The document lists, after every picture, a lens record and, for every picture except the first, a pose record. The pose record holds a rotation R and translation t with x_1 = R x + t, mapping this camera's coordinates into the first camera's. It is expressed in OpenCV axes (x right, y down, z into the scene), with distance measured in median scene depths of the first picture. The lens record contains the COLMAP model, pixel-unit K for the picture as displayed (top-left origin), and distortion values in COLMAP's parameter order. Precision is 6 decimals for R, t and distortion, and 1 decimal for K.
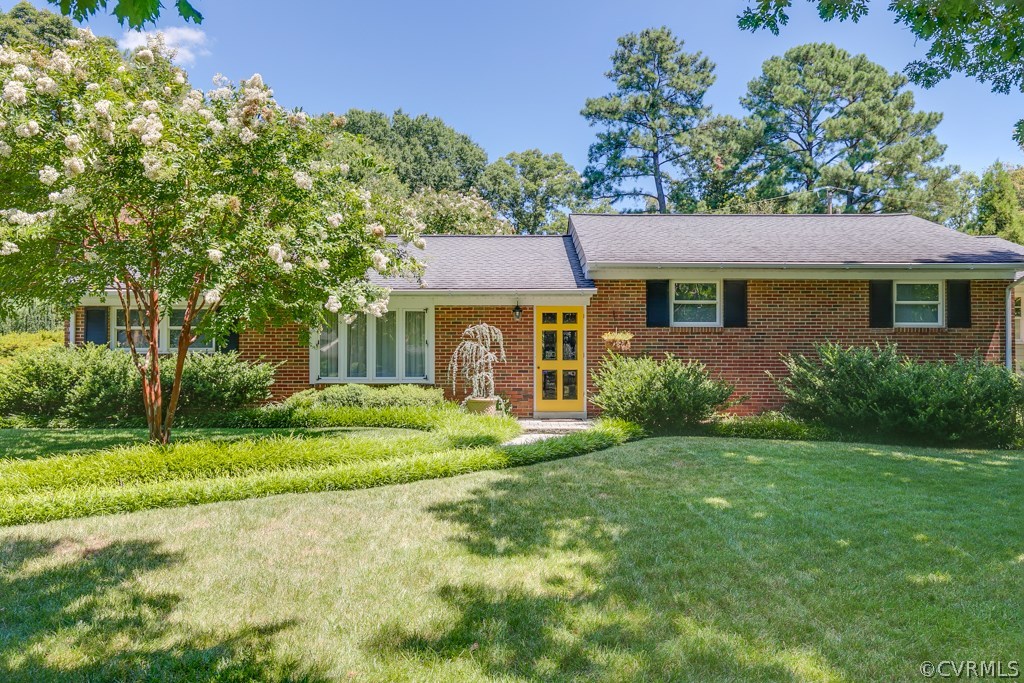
lens RADIAL K [[767.6, 0, 512.0], [0, 767.6, 341.5], [0, 0, 1]] dist [-0.003767, 0.000228]
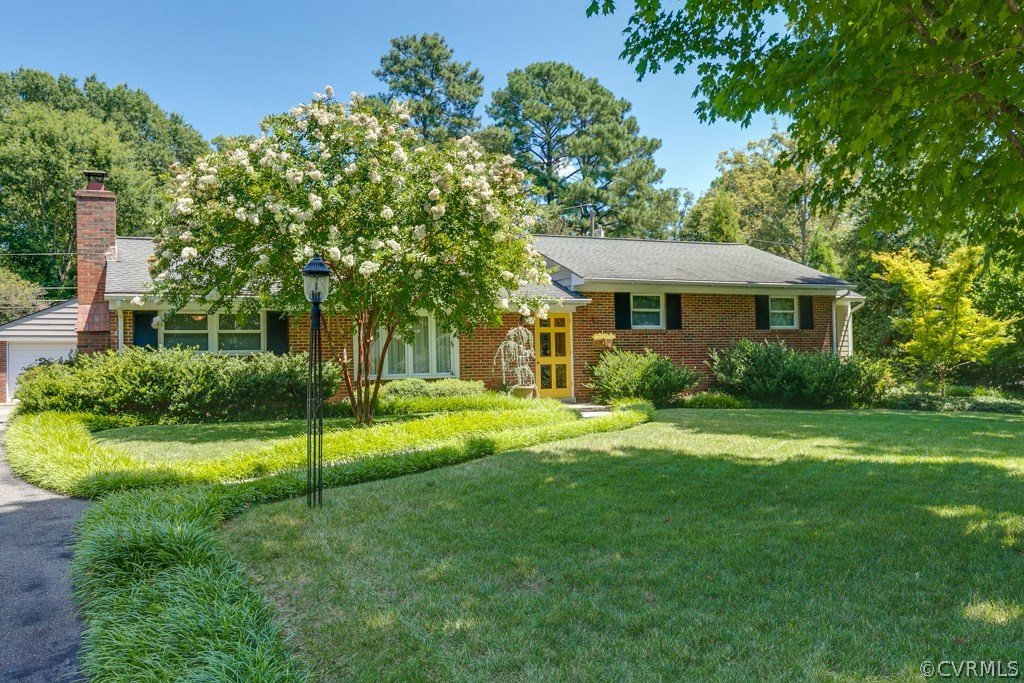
lens RADIAL K [[896.1, 0, 512.0], [0, 896.1, 341.5], [0, 0, 1]] dist [0.006742, 0.004990]
pose [[0.911363, -0.007974, 0.411526, -0.587097], [0.014625, 0.999808, -0.013014, 0.017799], [-0.411343, 0.017879, 0.911305, -0.282150]]
